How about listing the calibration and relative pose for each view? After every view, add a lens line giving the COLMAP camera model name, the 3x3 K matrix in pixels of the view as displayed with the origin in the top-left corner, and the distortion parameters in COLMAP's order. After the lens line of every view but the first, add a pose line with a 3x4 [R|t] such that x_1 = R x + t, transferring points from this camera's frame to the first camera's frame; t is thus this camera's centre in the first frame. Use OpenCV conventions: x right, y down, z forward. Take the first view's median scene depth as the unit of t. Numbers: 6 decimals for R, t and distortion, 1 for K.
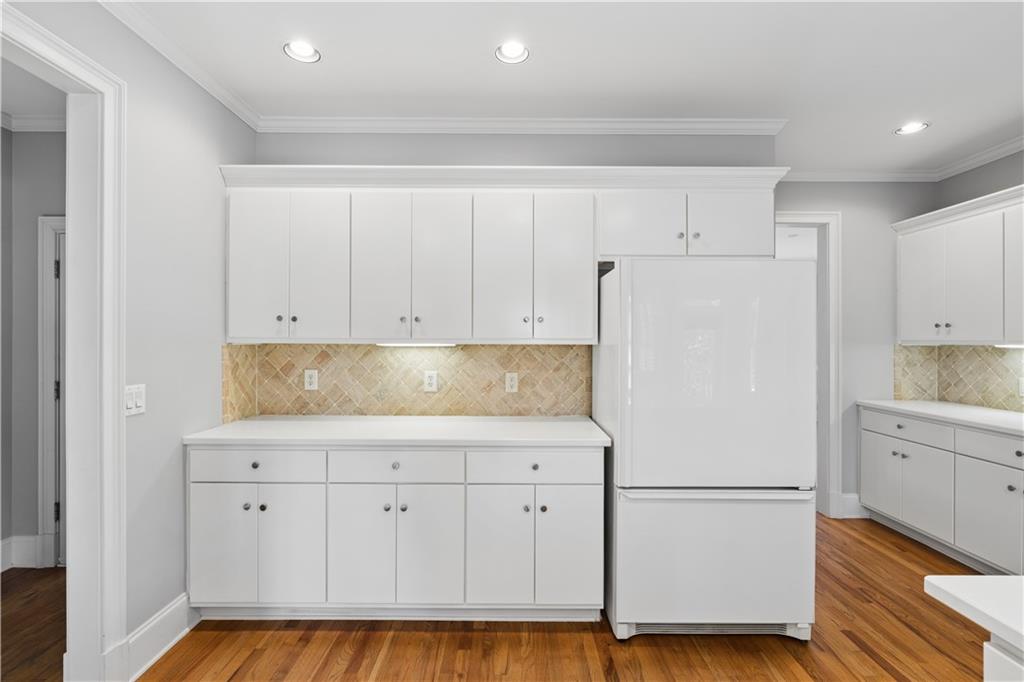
lens RADIAL K [[470.0, 0, 504.4], [0, 470.0, 339.6], [0, 0, 1]] dist [-0.018031, -0.000383]
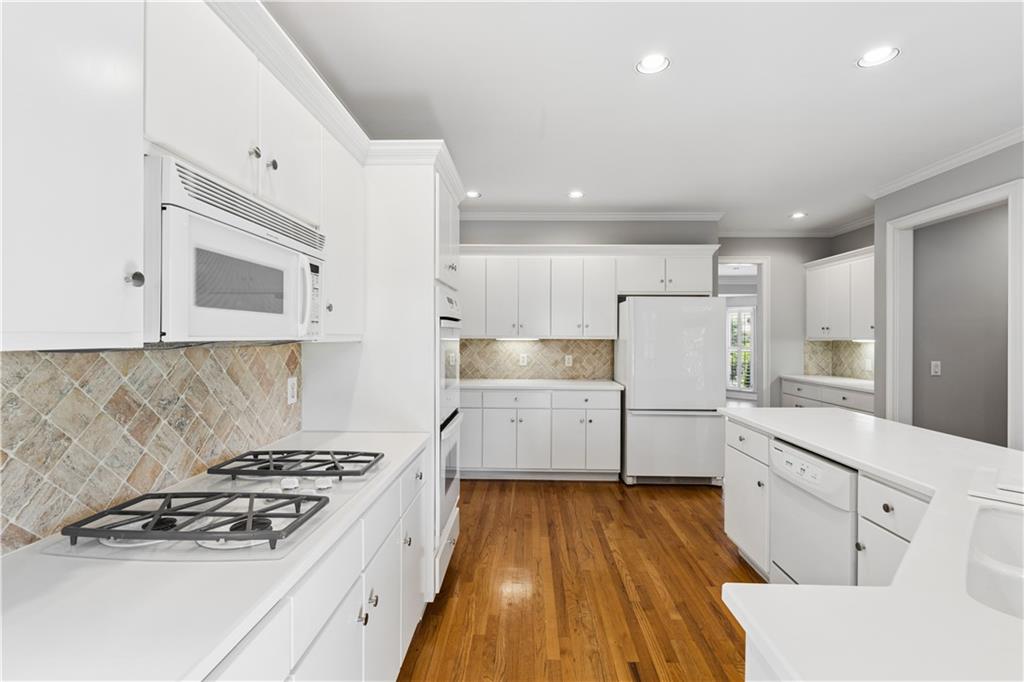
lens RADIAL K [[470.0, 0, 520.2], [0, 470.0, 339.5], [0, 0, 1]] dist [-0.018031, -0.000383]
pose [[0.999998, 0.001868, 0.001110, -0.170500], [-0.001876, 0.999974, 0.007018, -0.000847], [-0.001097, -0.007020, 0.999975, -0.778285]]
